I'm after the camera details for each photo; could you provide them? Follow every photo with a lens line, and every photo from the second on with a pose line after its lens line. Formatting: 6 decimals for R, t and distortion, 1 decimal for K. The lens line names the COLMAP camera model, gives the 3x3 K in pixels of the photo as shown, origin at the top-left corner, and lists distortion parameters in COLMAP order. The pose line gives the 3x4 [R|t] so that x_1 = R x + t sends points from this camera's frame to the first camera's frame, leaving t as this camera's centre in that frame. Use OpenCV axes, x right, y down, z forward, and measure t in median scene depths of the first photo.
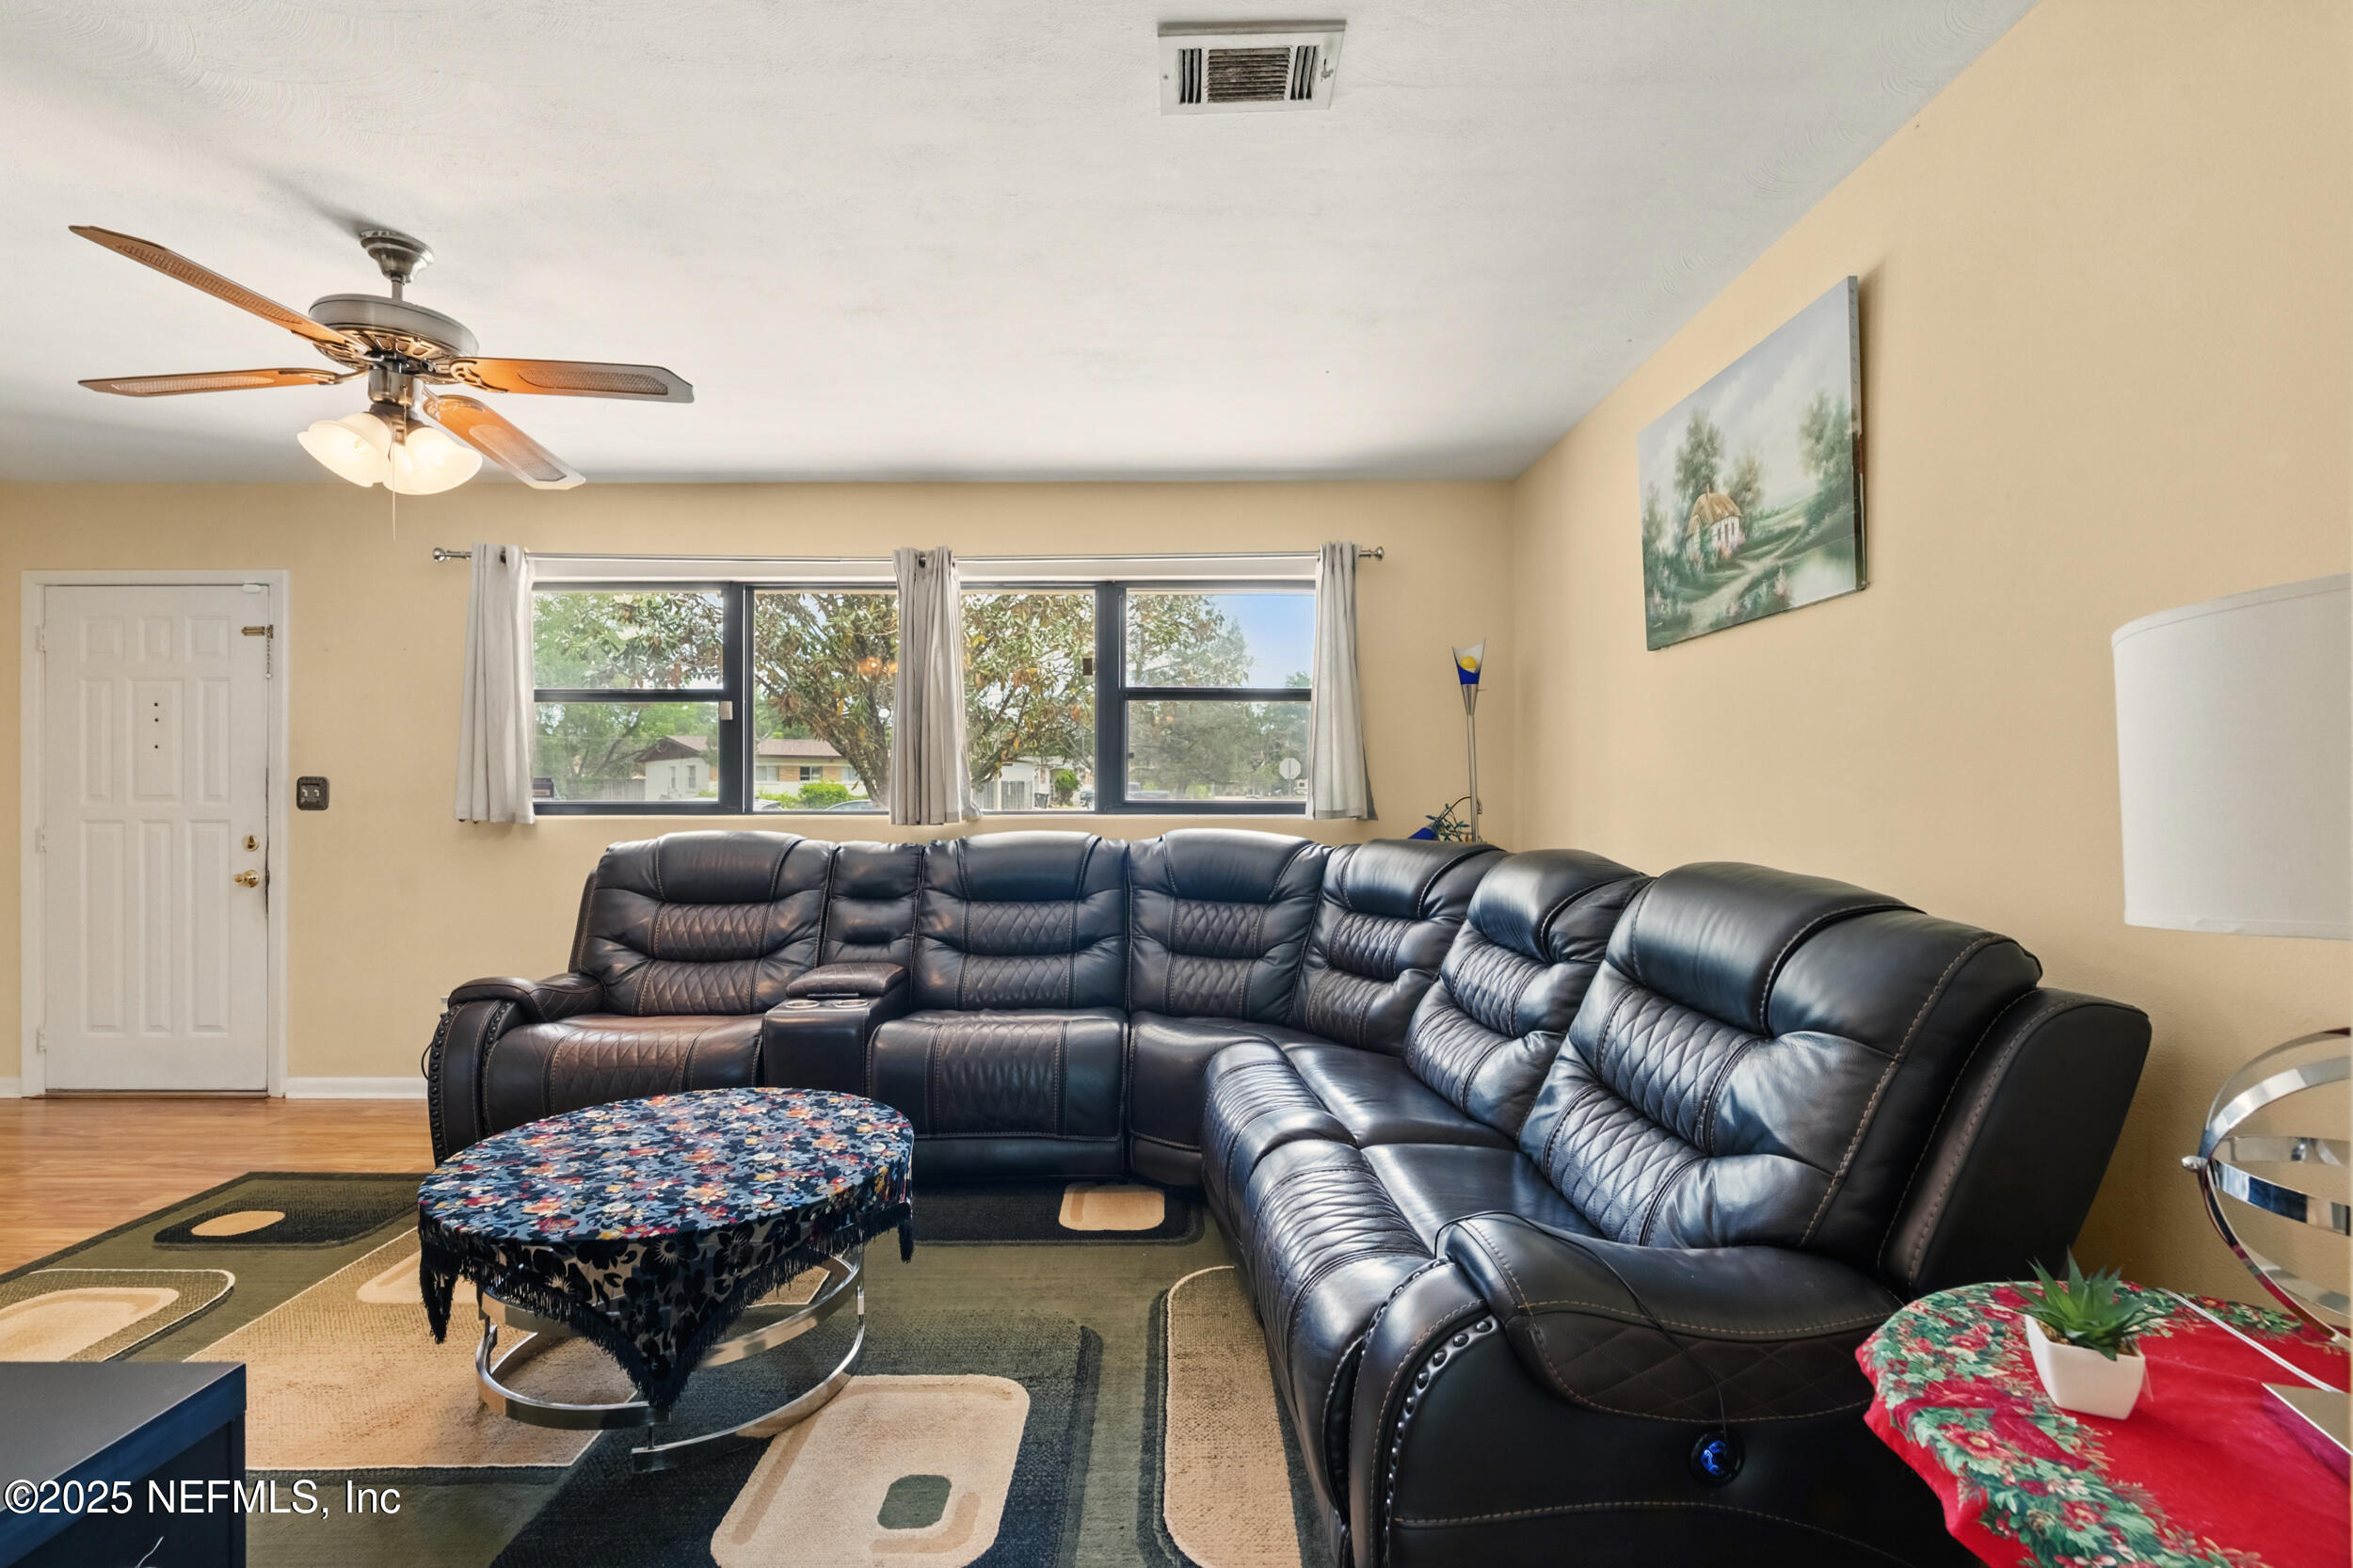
lens RADIAL K [[1039.5, 0, 1159.6], [0, 1039.5, 790.0], [0, 0, 1]] dist [-0.000793, -0.000097]
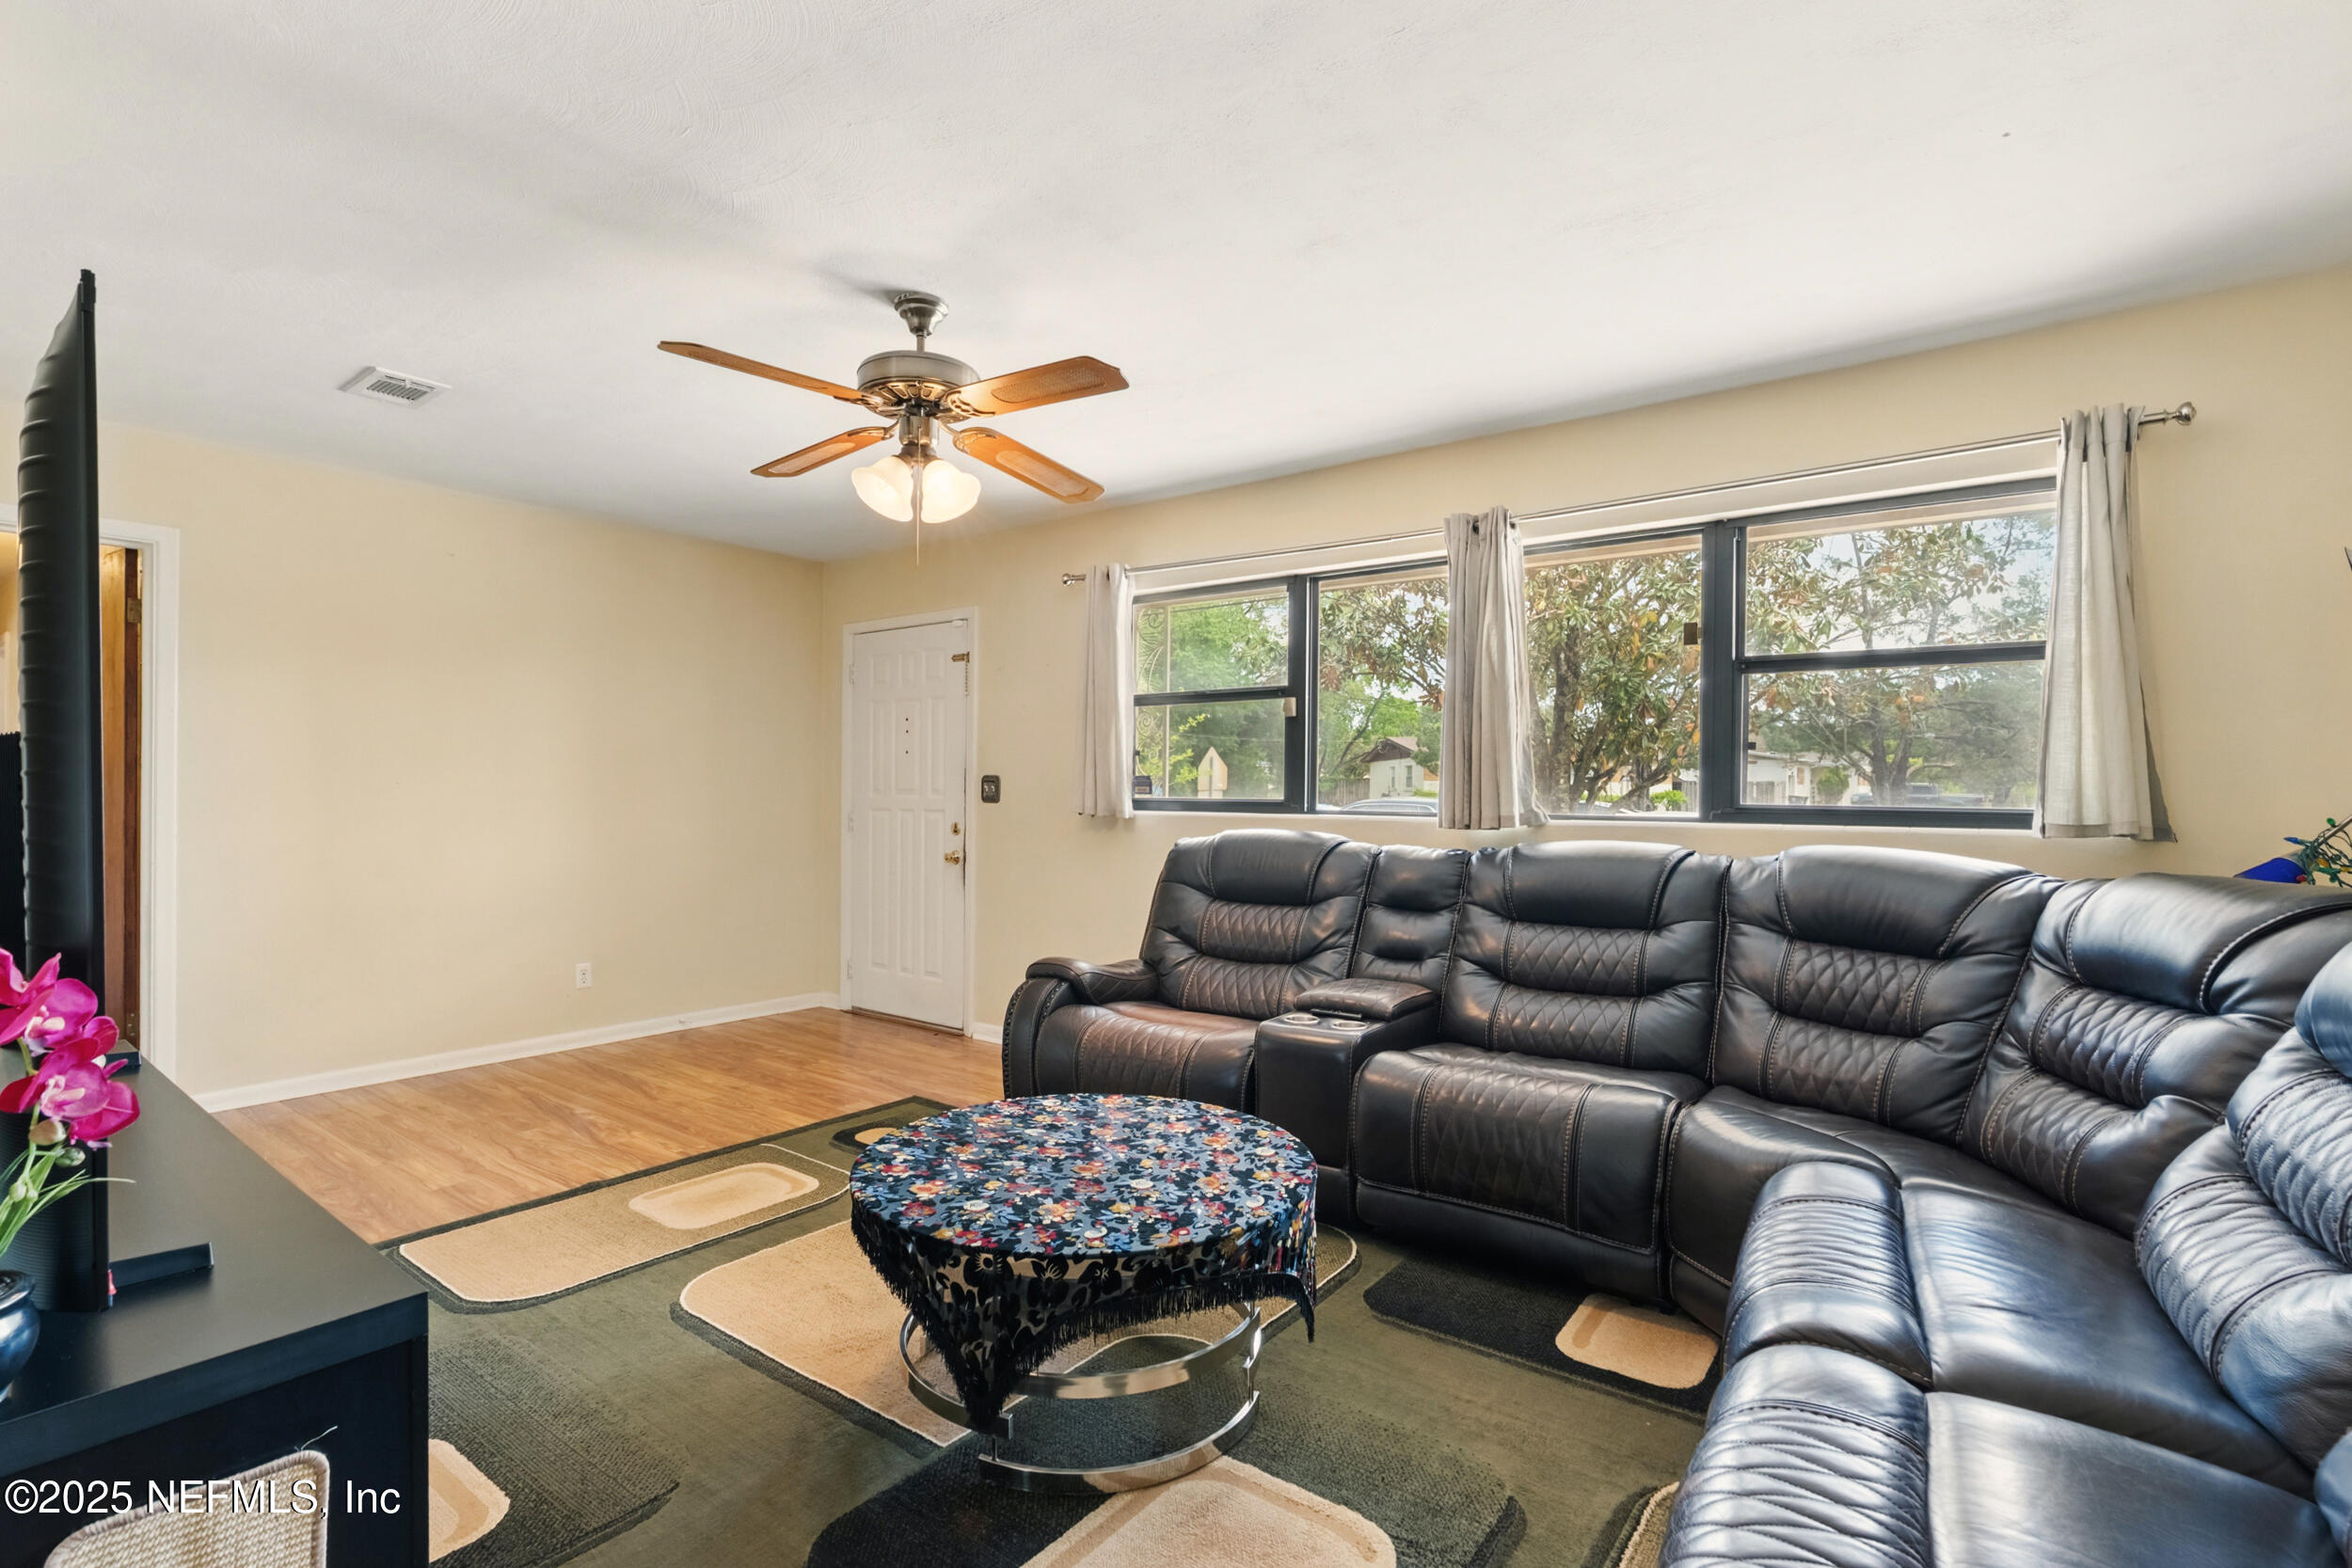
lens RADIAL K [[1074.7, 0, 1188.6], [0, 1074.7, 789.8], [0, 0, 1]] dist [-0.004292, -0.000365]
pose [[0.807155, 0.006389, -0.590305, 0.139696], [-0.006425, 0.999977, 0.002038, 0.000144], [0.590304, 0.002148, 0.807178, 0.164789]]
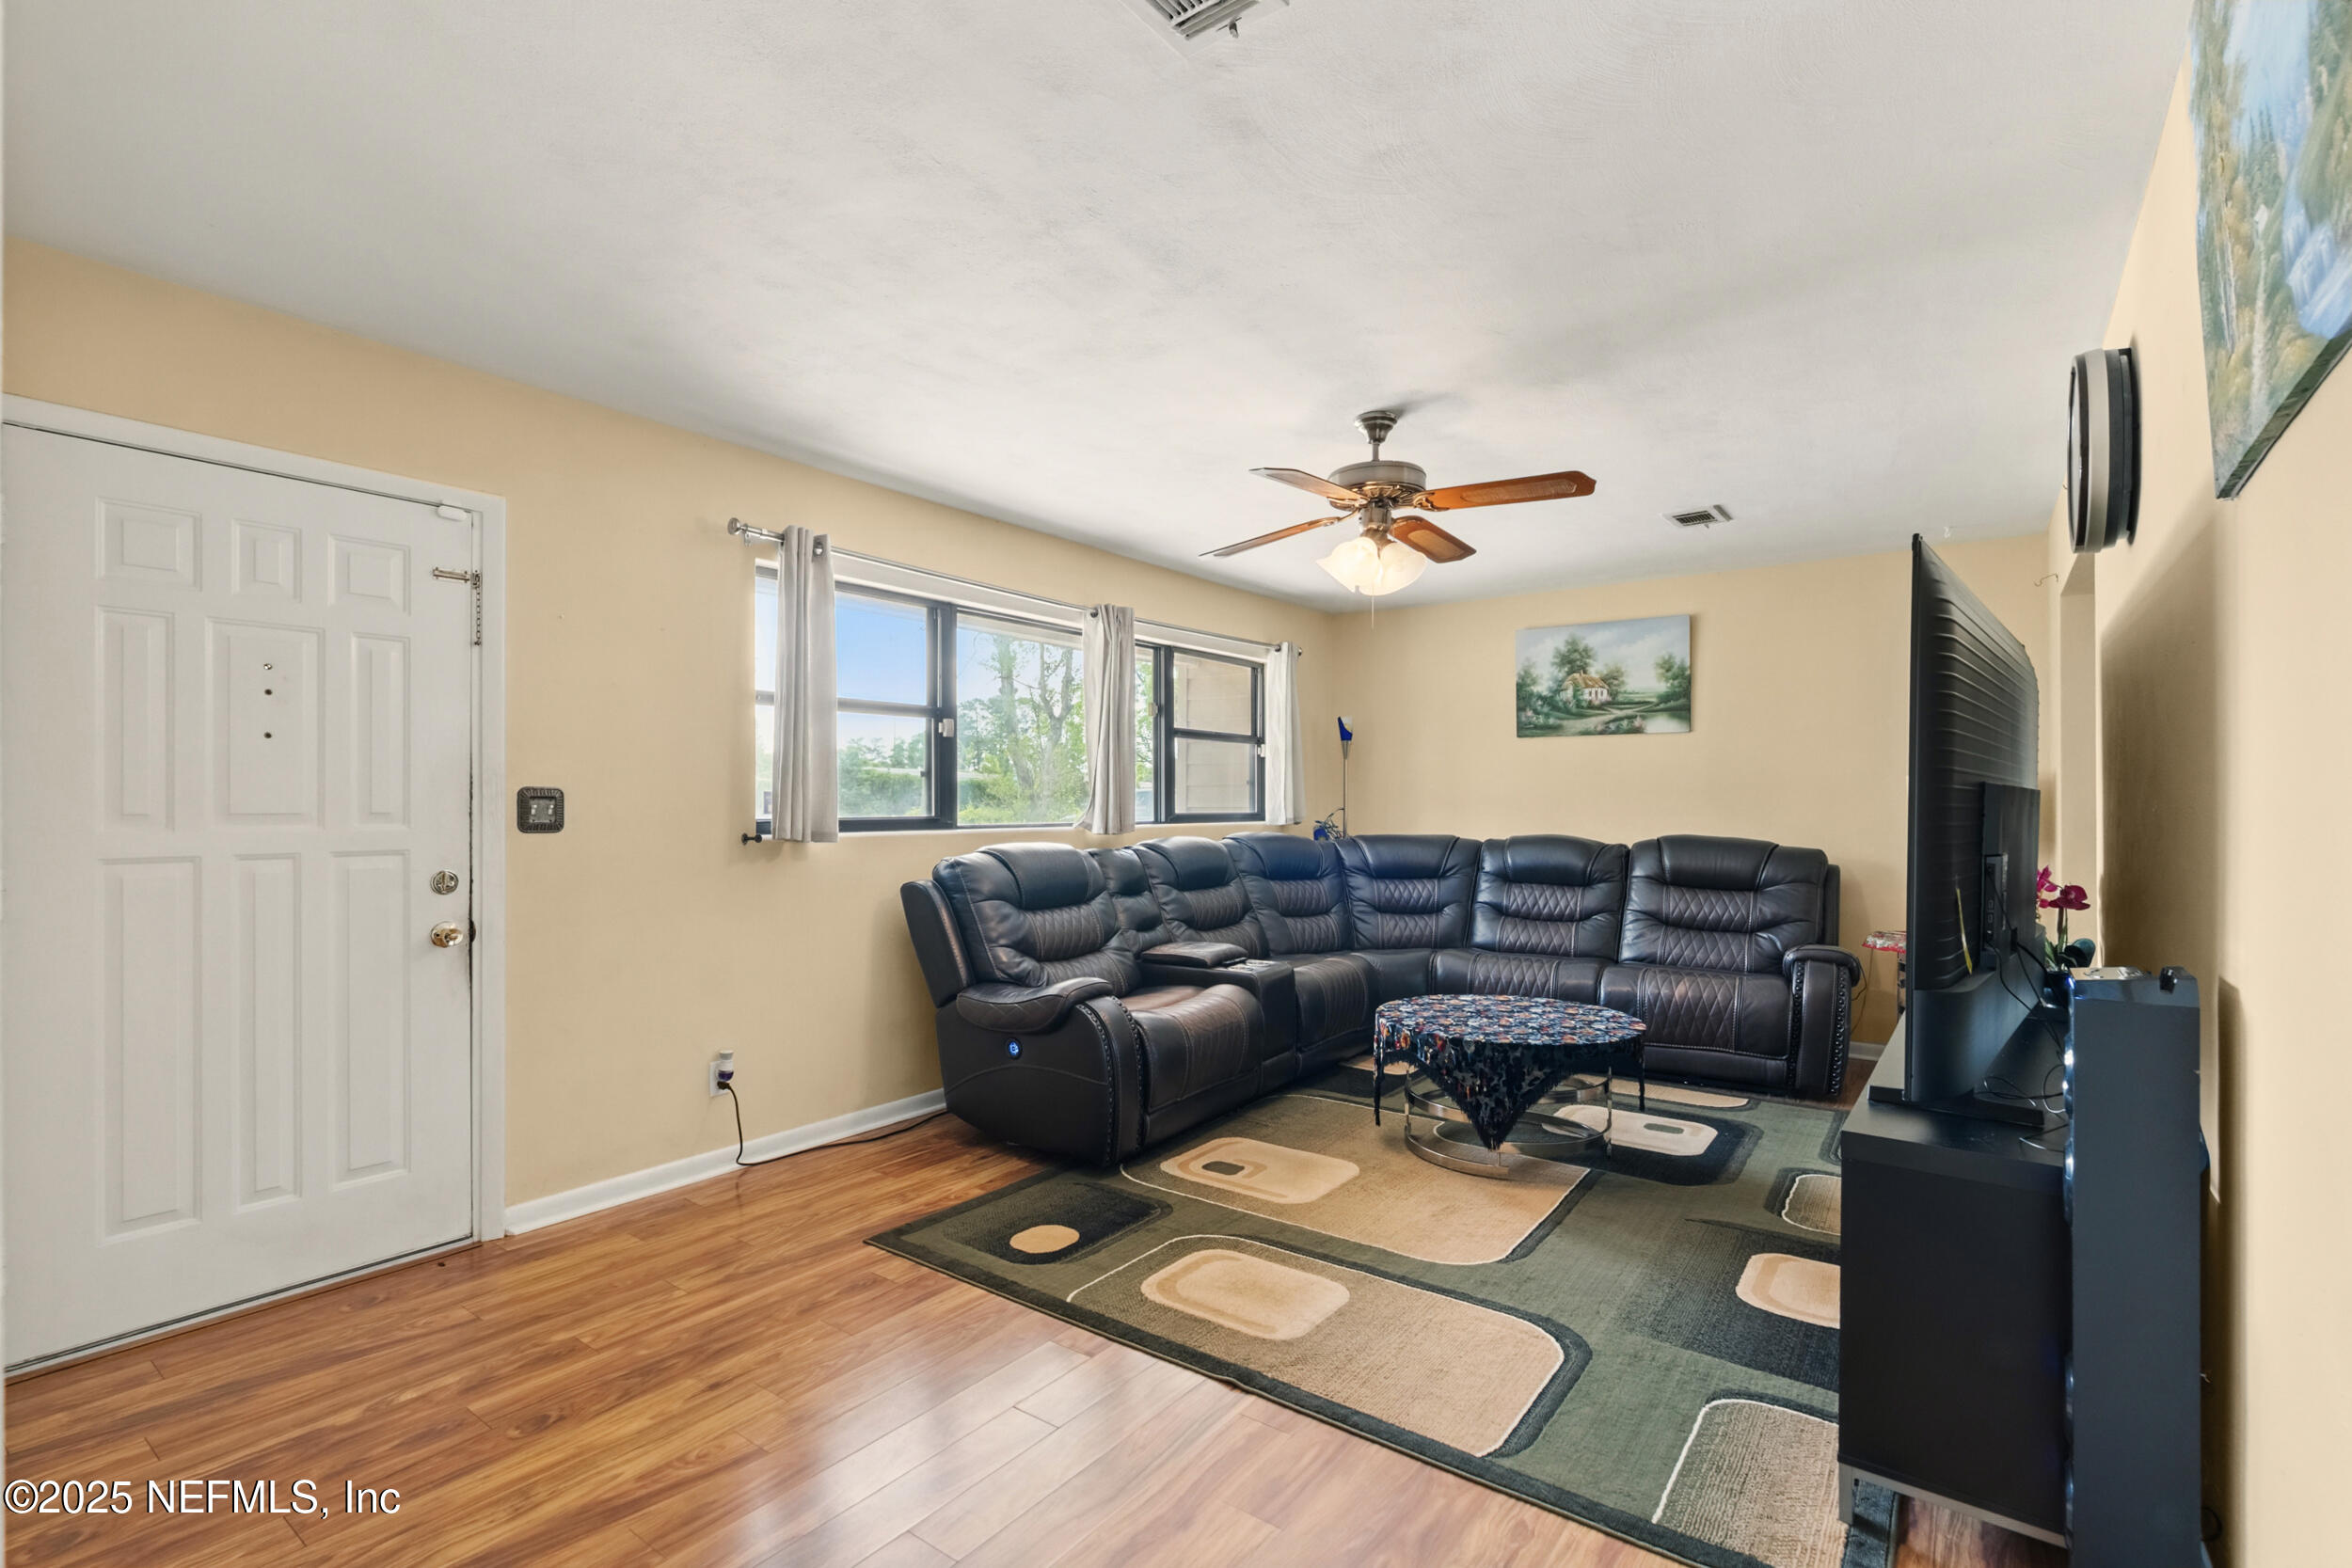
lens RADIAL K [[1073.5, 0, 1142.6], [0, 1073.5, 796.5], [0, 0, 1]] dist [-0.004394, -0.000221]
pose [[0.612763, 0.005726, 0.790246, -1.490398], [-0.002397, 0.999983, -0.005387, -0.004420], [-0.790263, 0.001407, 0.612766, 0.260880]]
